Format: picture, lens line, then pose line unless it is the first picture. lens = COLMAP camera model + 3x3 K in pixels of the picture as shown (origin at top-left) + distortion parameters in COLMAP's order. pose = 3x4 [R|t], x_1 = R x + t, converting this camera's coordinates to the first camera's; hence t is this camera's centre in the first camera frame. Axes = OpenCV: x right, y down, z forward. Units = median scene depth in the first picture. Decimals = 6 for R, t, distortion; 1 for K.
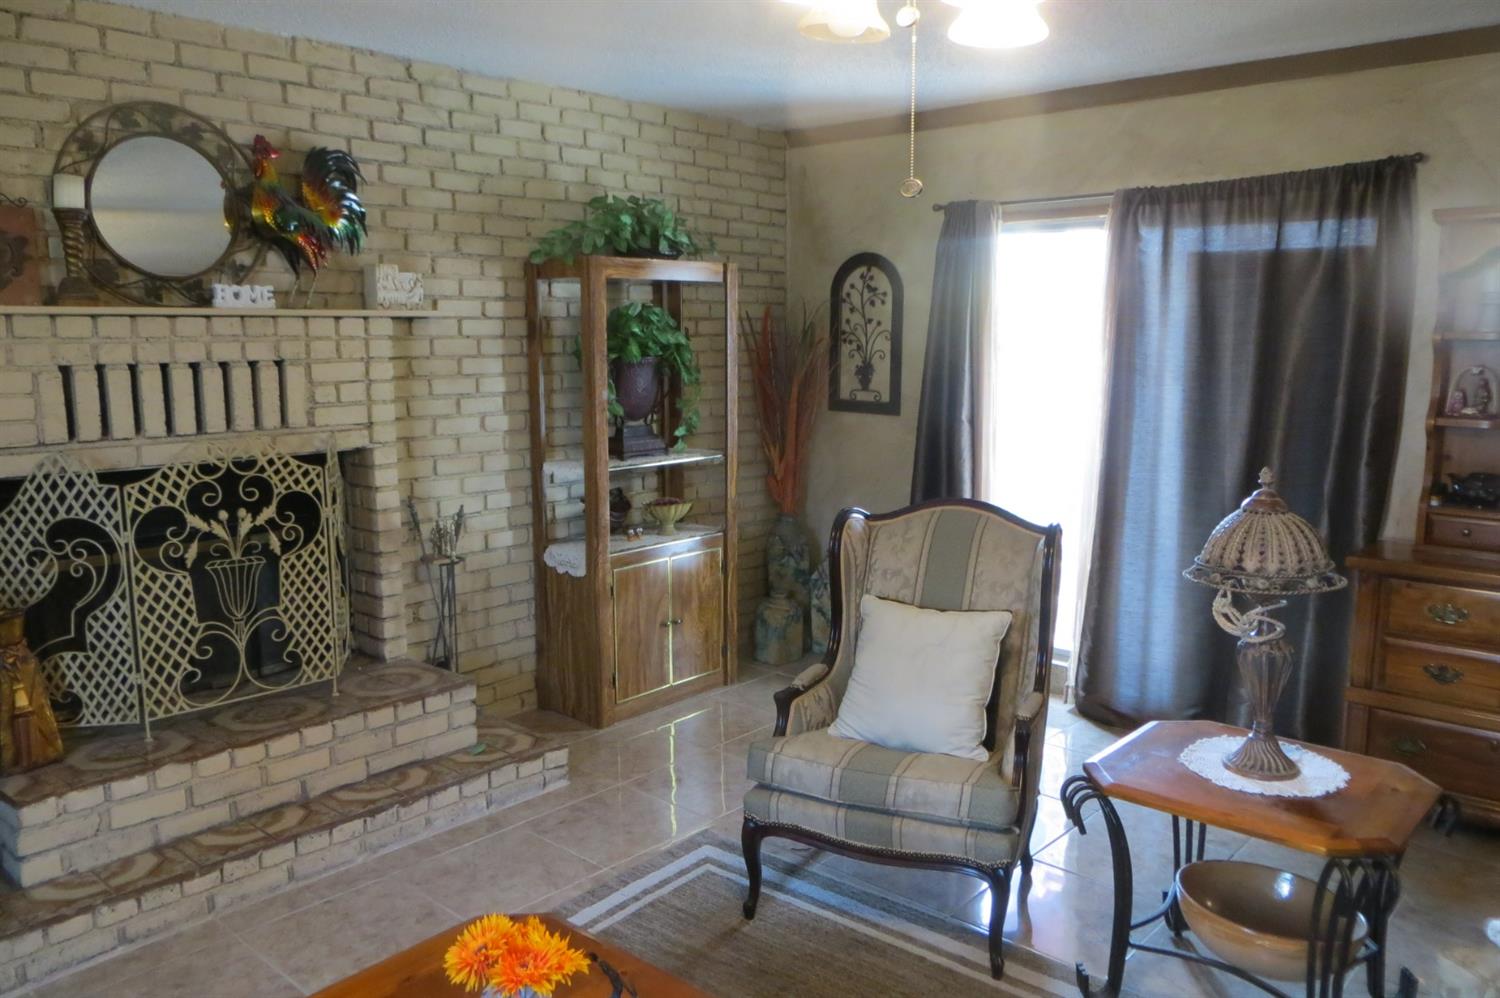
lens RADIAL K [[1124.2, 0, 738.1], [0, 1124.2, 492.1], [0, 0, 1]] dist [-0.018870, 0.000003]
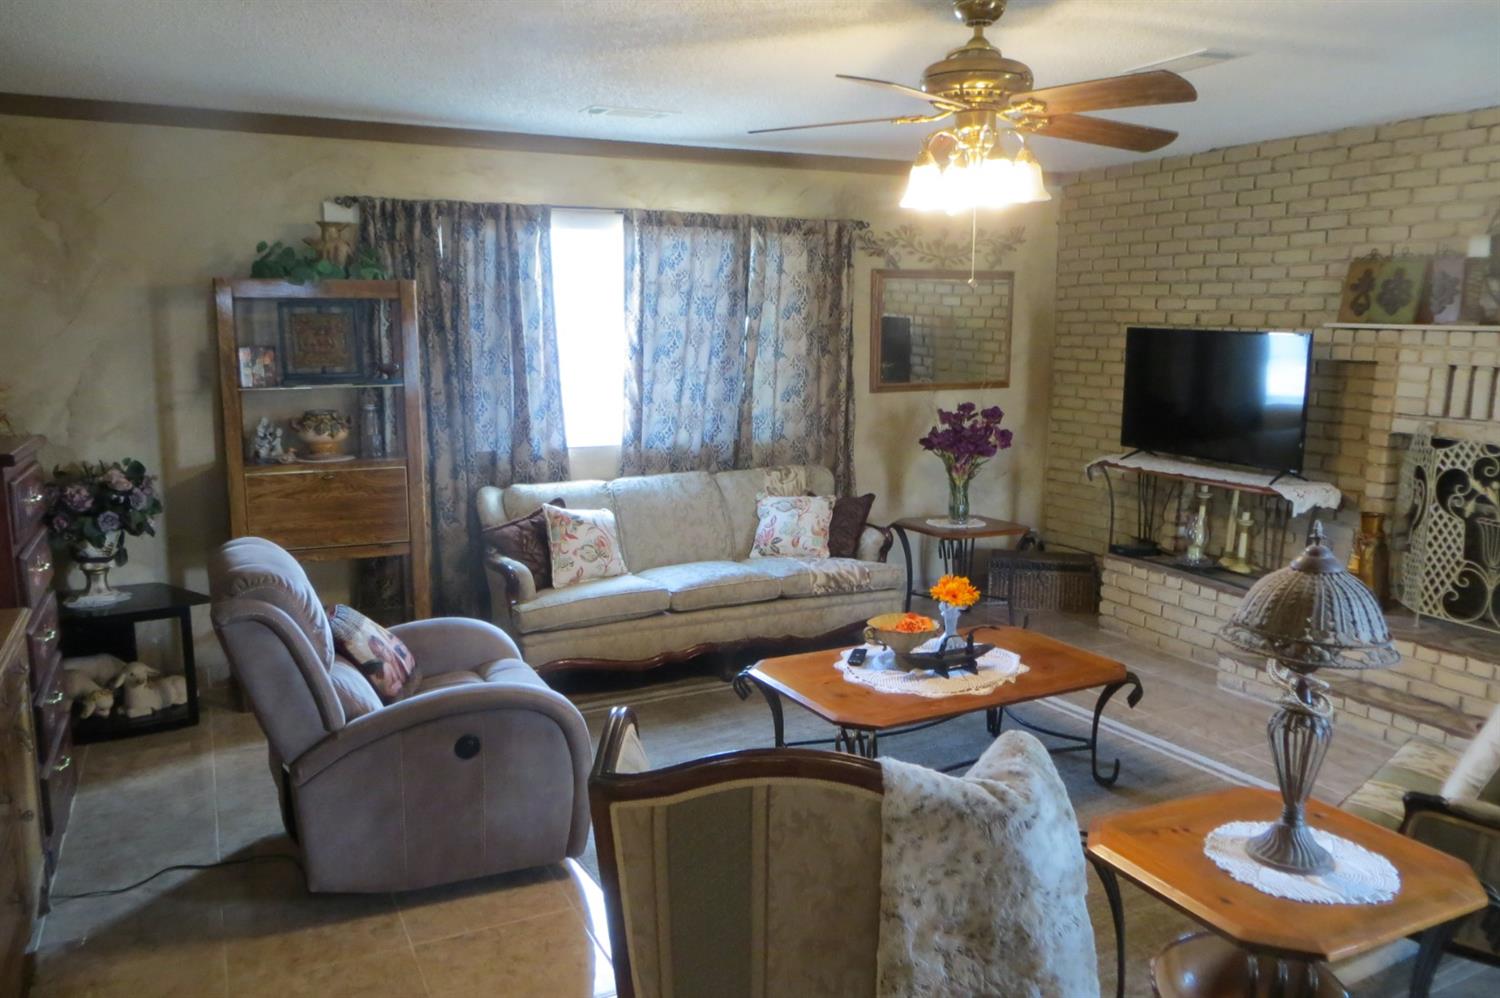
lens RADIAL K [[1124.2, 0, 749.2], [0, 1124.2, 491.3], [0, 0, 1]] dist [-0.018870, 0.000003]
pose [[-0.358198, 0.146462, -0.922086, 1.052834], [-0.137117, 0.968658, 0.207124, -0.122724], [0.923522, 0.200625, -0.326889, 0.623953]]
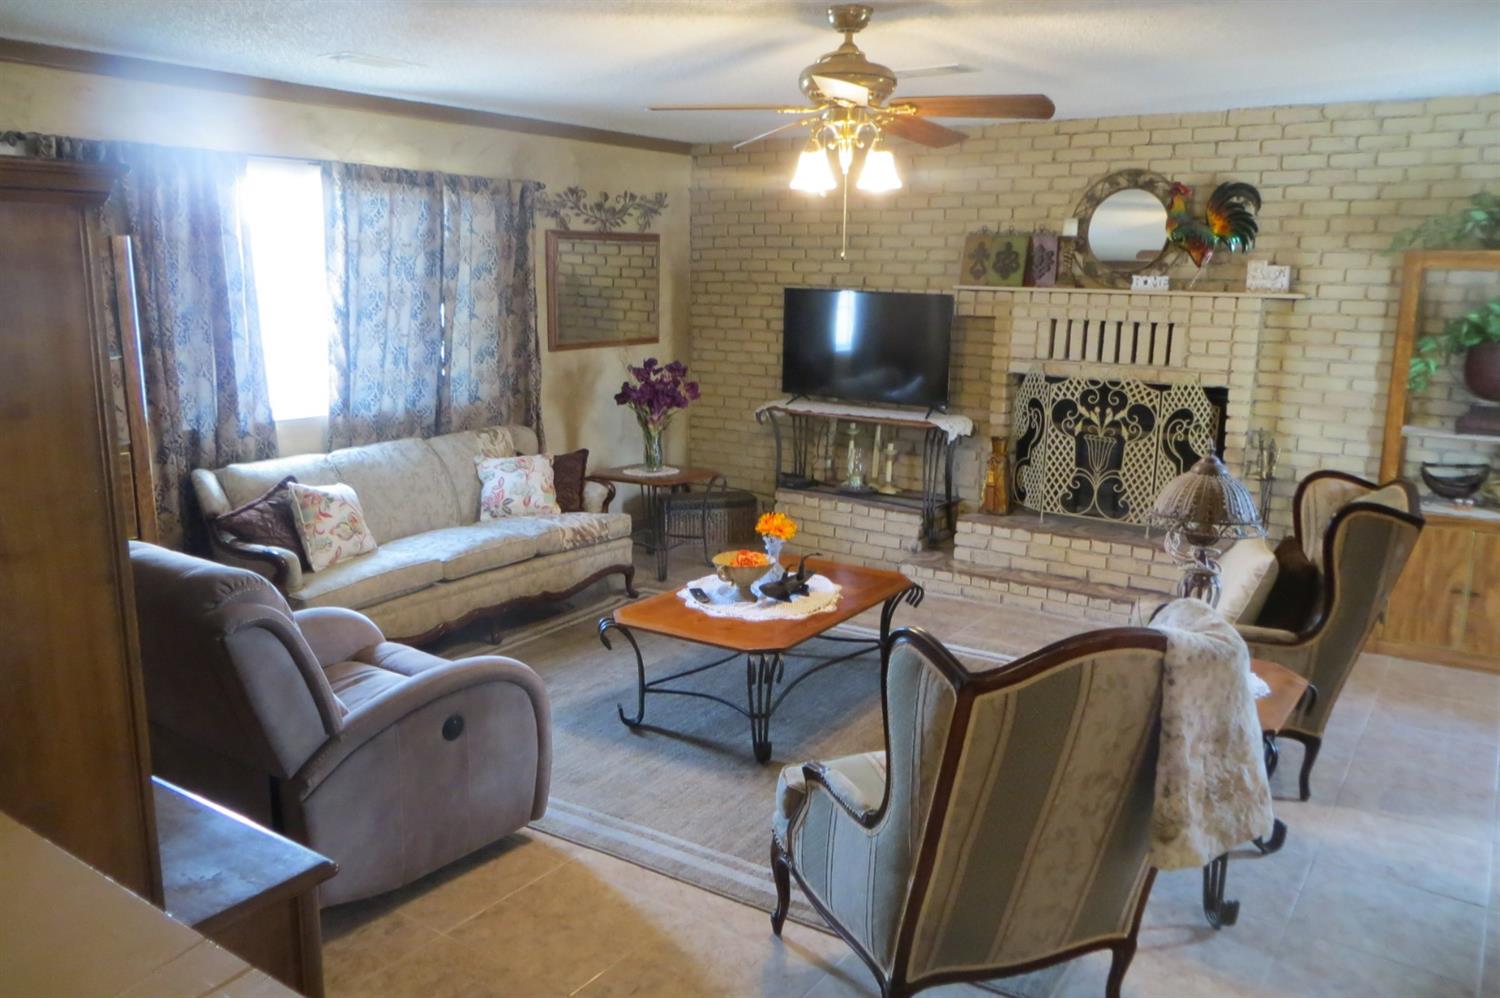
lens RADIAL K [[1124.2, 0, 752.0], [0, 1124.2, 493.3], [0, 0, 1]] dist [-0.018870, 0.000003]
pose [[0.129985, 0.197324, -0.971683, 1.188614], [-0.156204, 0.971835, 0.176459, -0.077080], [0.979134, 0.128844, 0.157146, 0.219941]]
